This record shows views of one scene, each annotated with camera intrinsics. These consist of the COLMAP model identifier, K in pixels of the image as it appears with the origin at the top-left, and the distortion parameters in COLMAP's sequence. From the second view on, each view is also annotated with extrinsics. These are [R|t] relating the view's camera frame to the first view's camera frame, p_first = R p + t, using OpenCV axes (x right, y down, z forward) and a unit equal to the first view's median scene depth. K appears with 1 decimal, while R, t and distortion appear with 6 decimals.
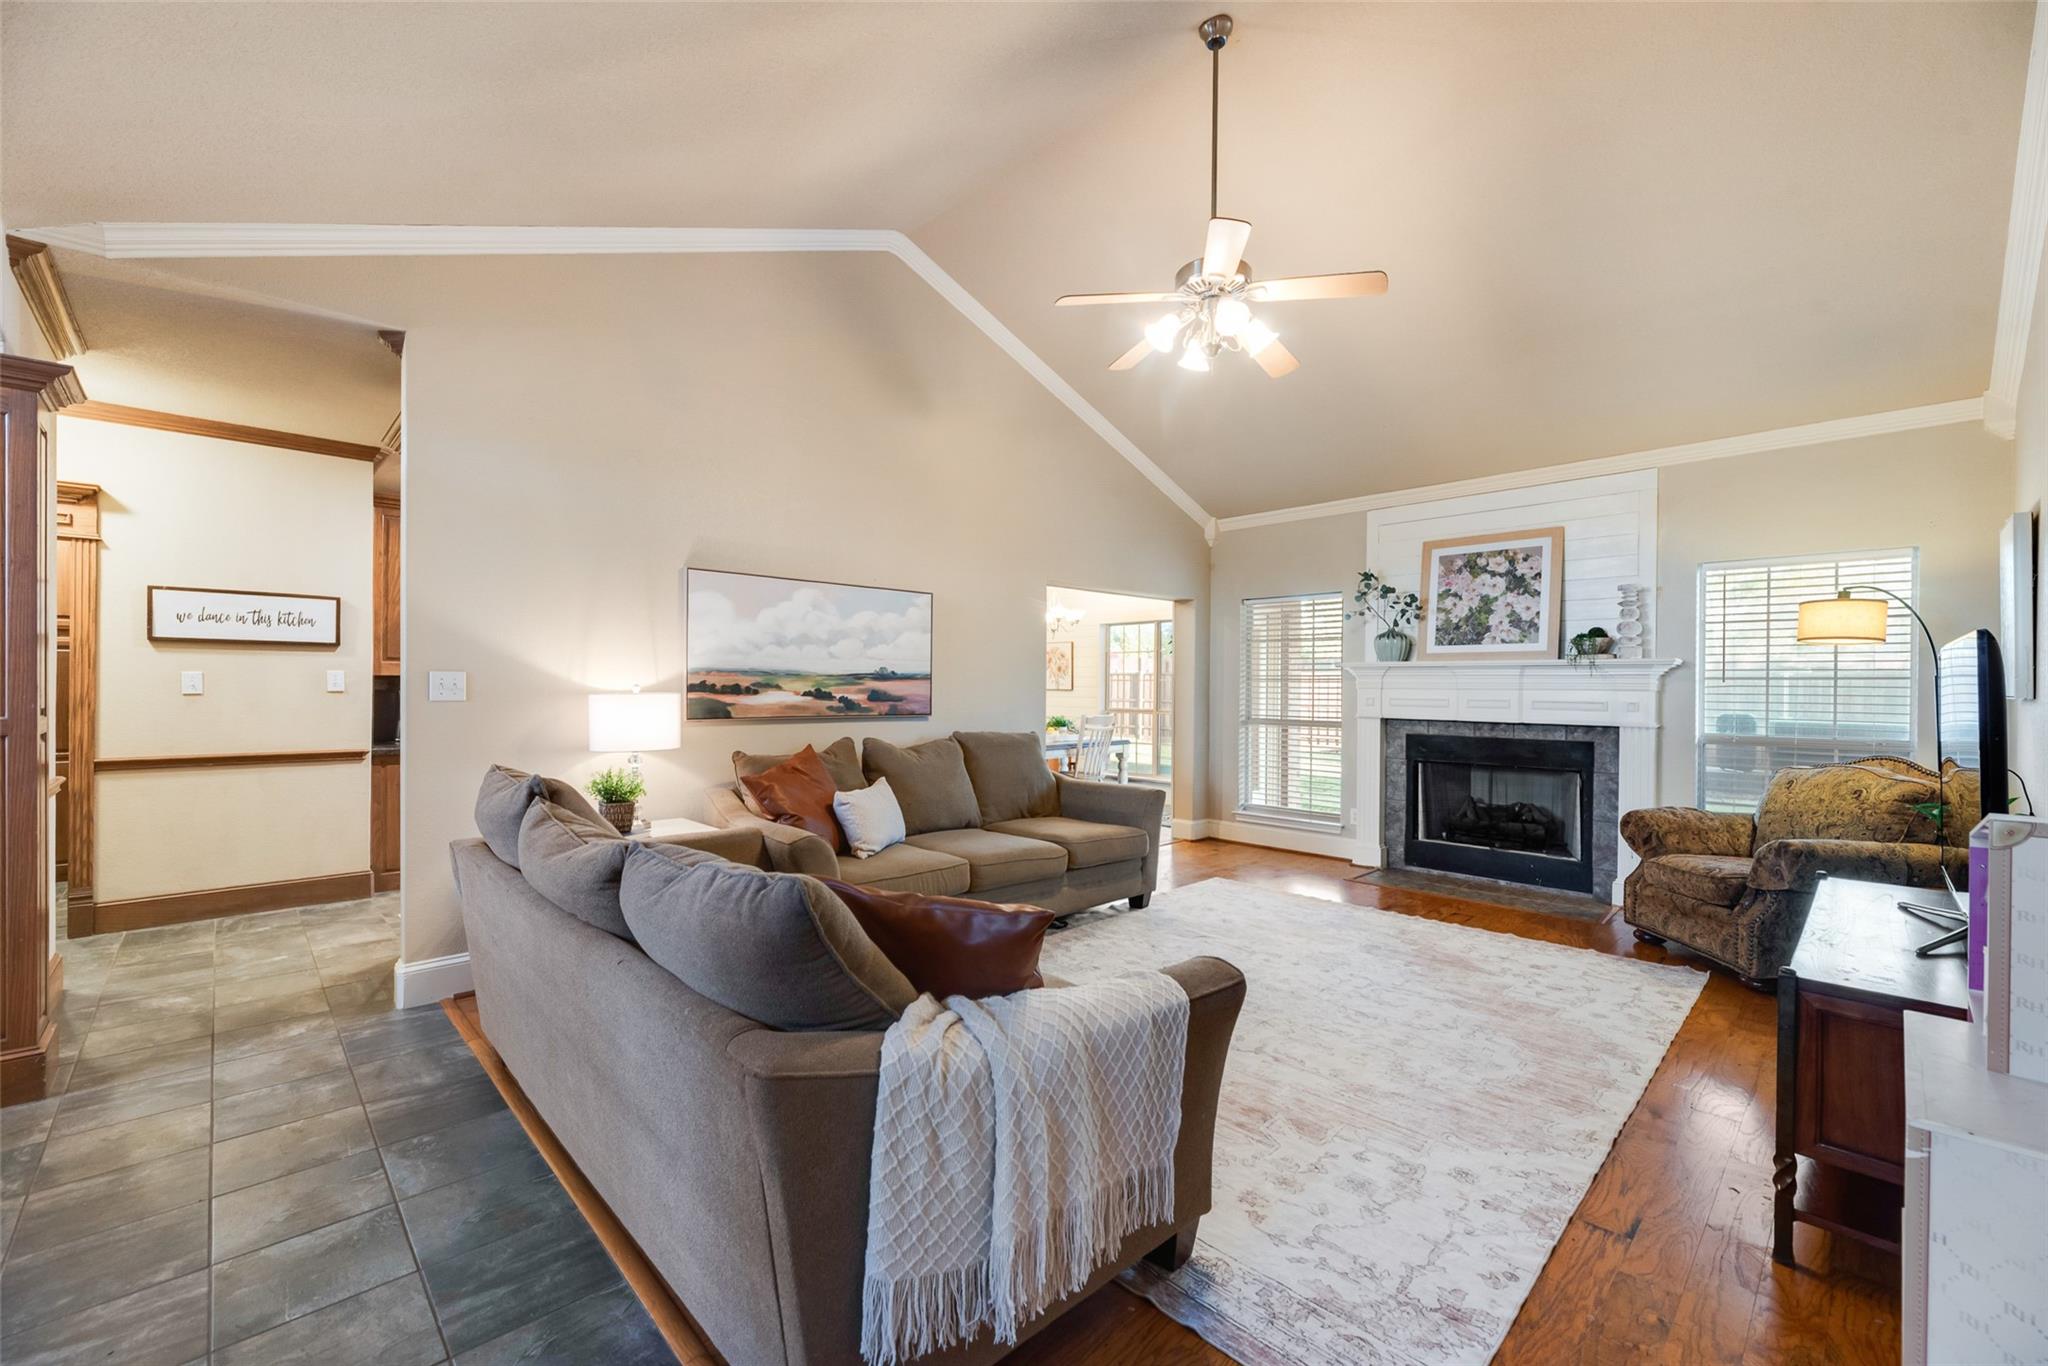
lens RADIAL K [[844.9, 0, 1023.3], [0, 844.9, 691.0], [0, 0, 1]] dist [-0.001262, -0.000106]
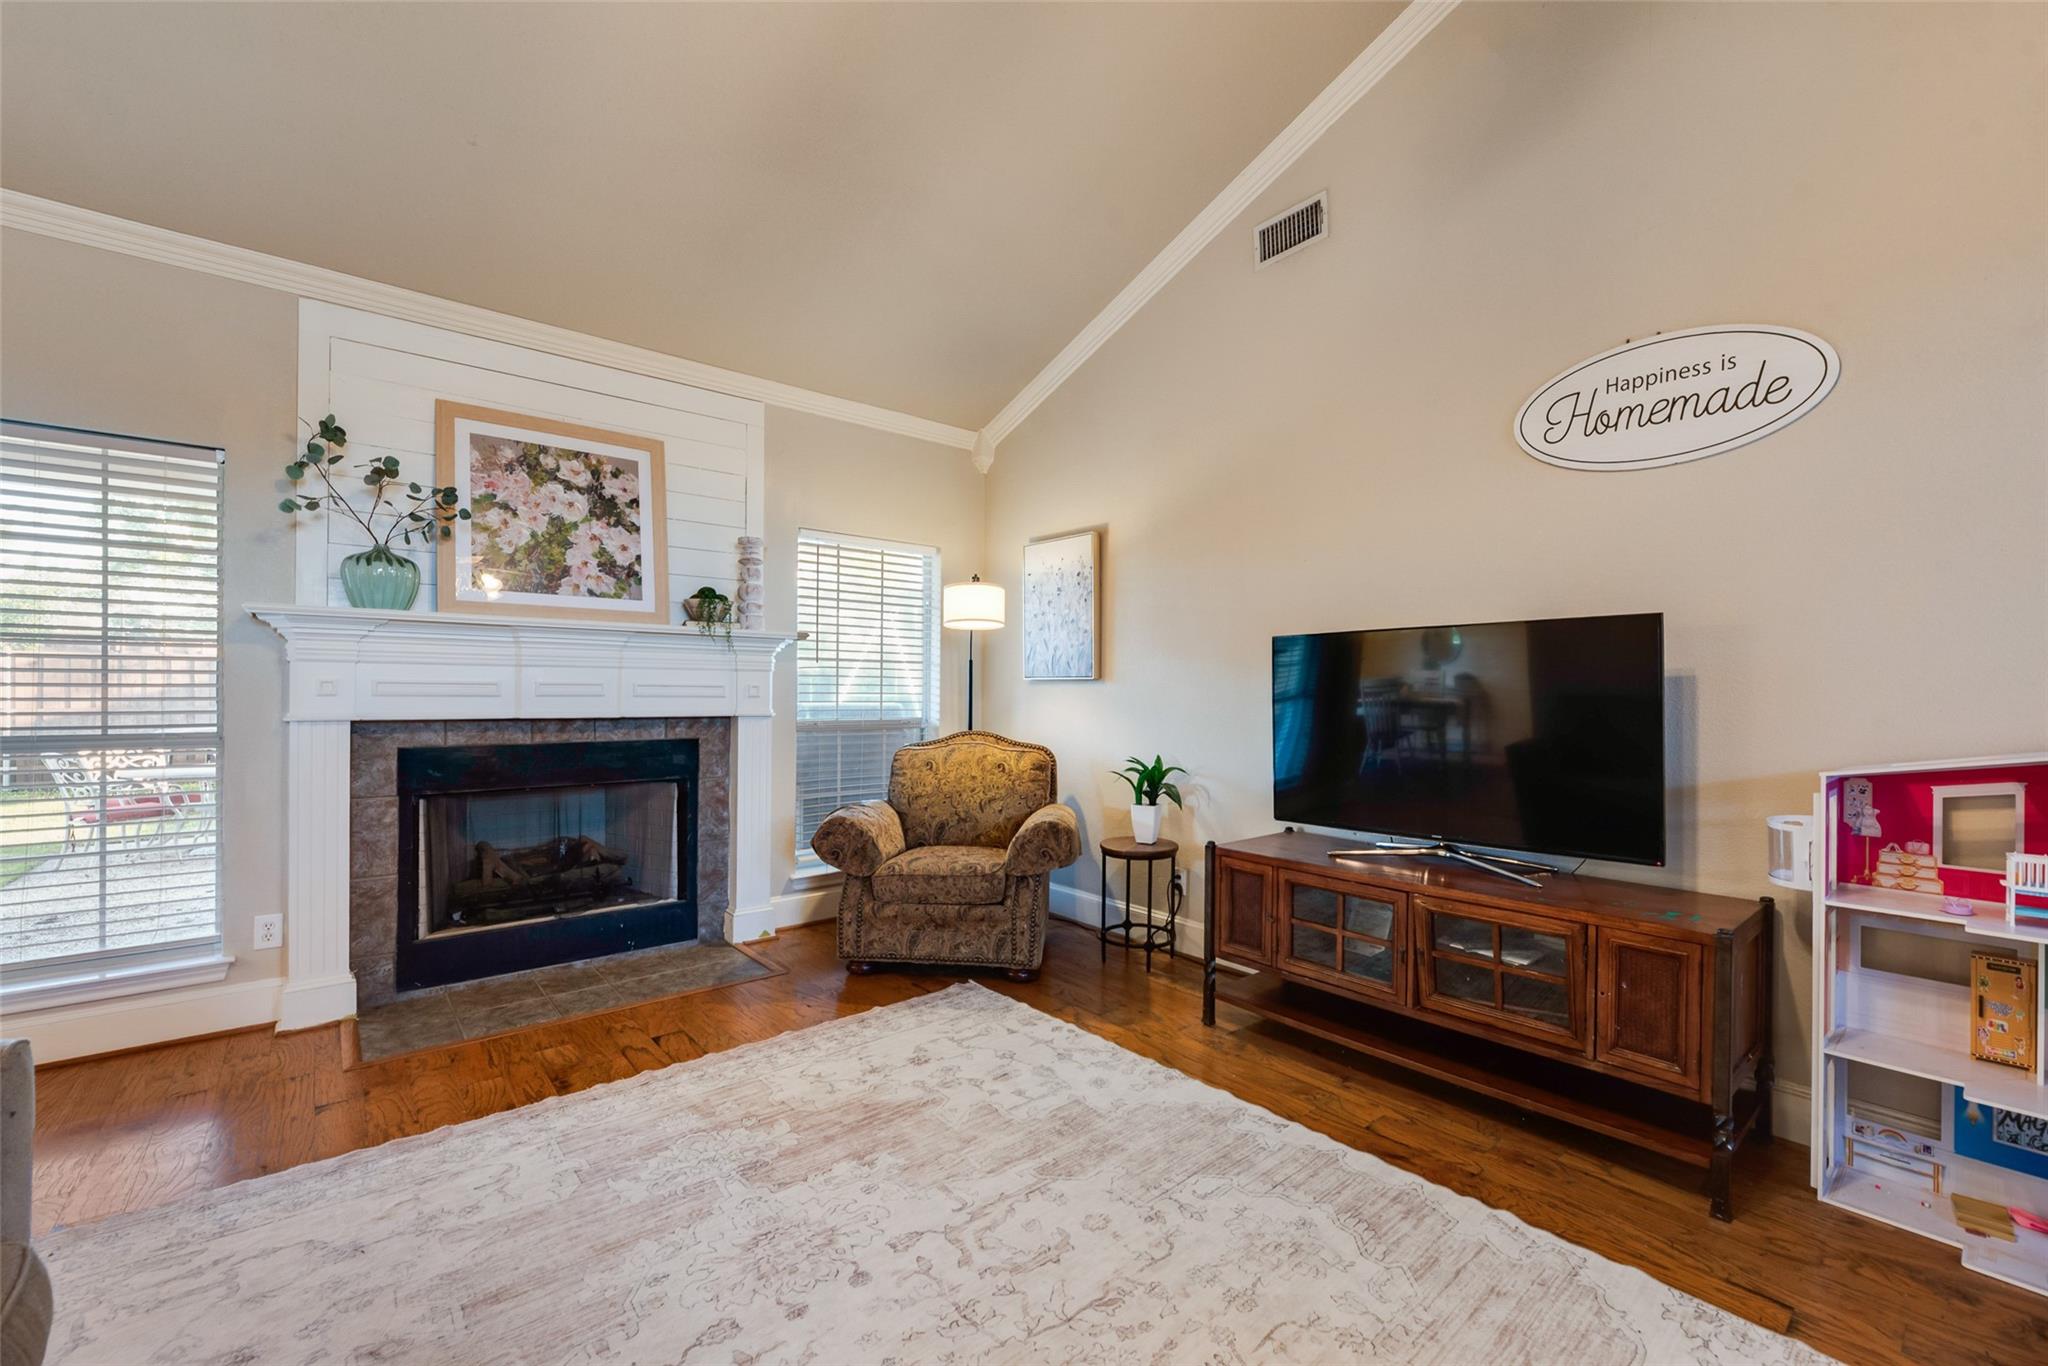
lens RADIAL K [[844.9, 0, 1023.3], [0, 844.9, 691.0], [0, 0, 1]] dist [-0.001262, -0.000106]
pose [[0.066100, -0.007942, 0.997781, -0.064949], [-0.000445, 0.999968, 0.007988, 0.012392], [-0.997813, -0.000973, 0.066095, 0.696664]]
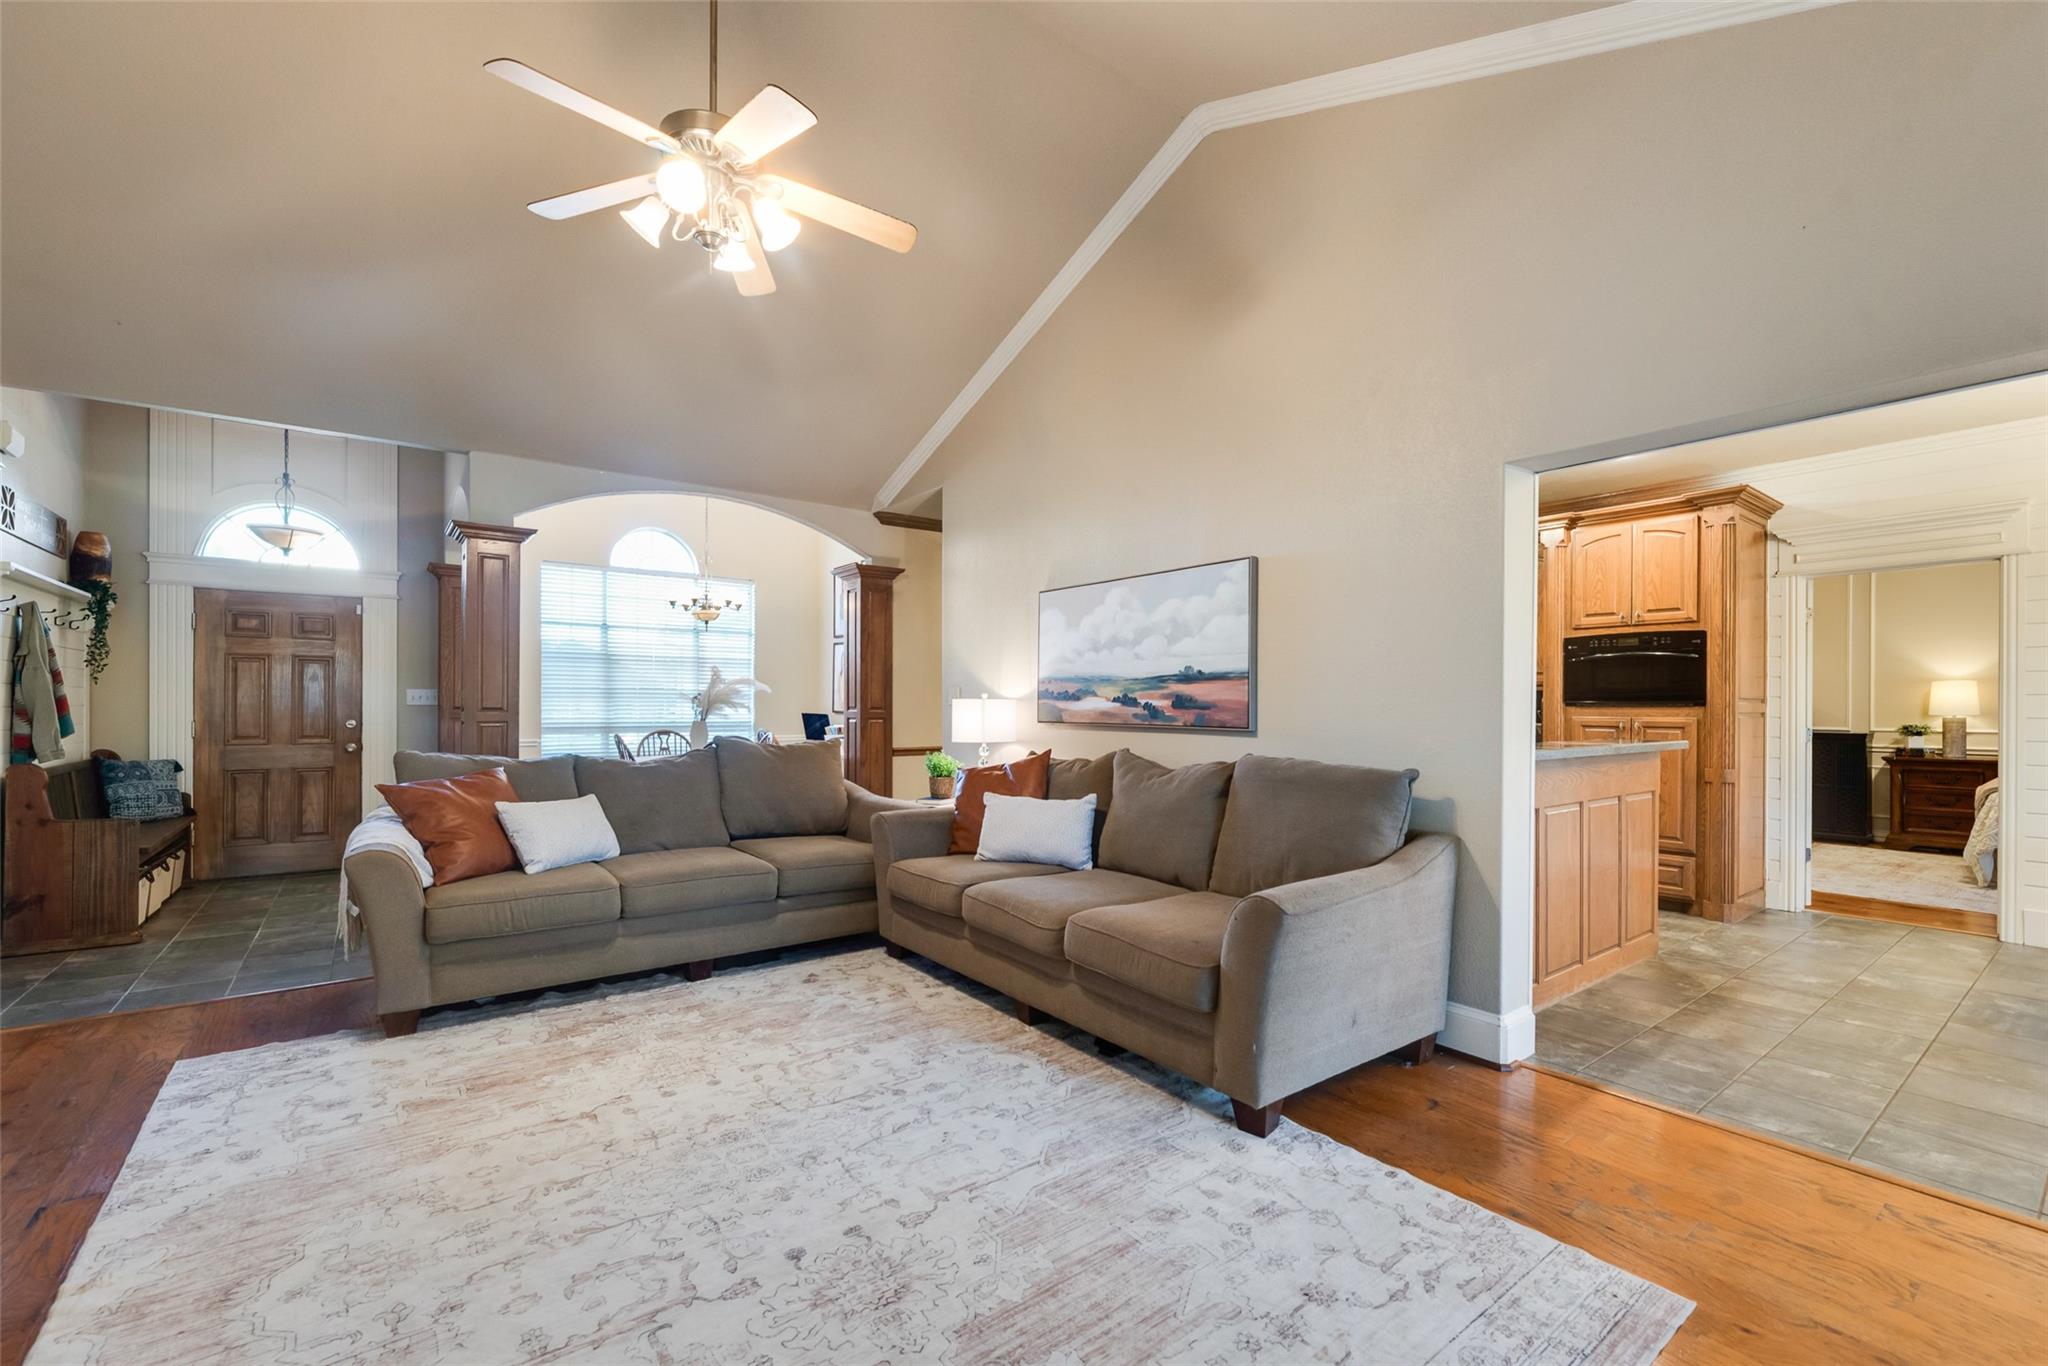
lens RADIAL K [[860.2, 0, 1019.9], [0, 860.2, 715.2], [0, 0, 1]] dist [-0.000587, -0.000092]
pose [[-0.121800, 0.001807, -0.992553, 0.652066], [-0.010840, 0.999936, 0.003150, 0.017198], [0.992496, 0.011143, -0.121772, 0.932452]]
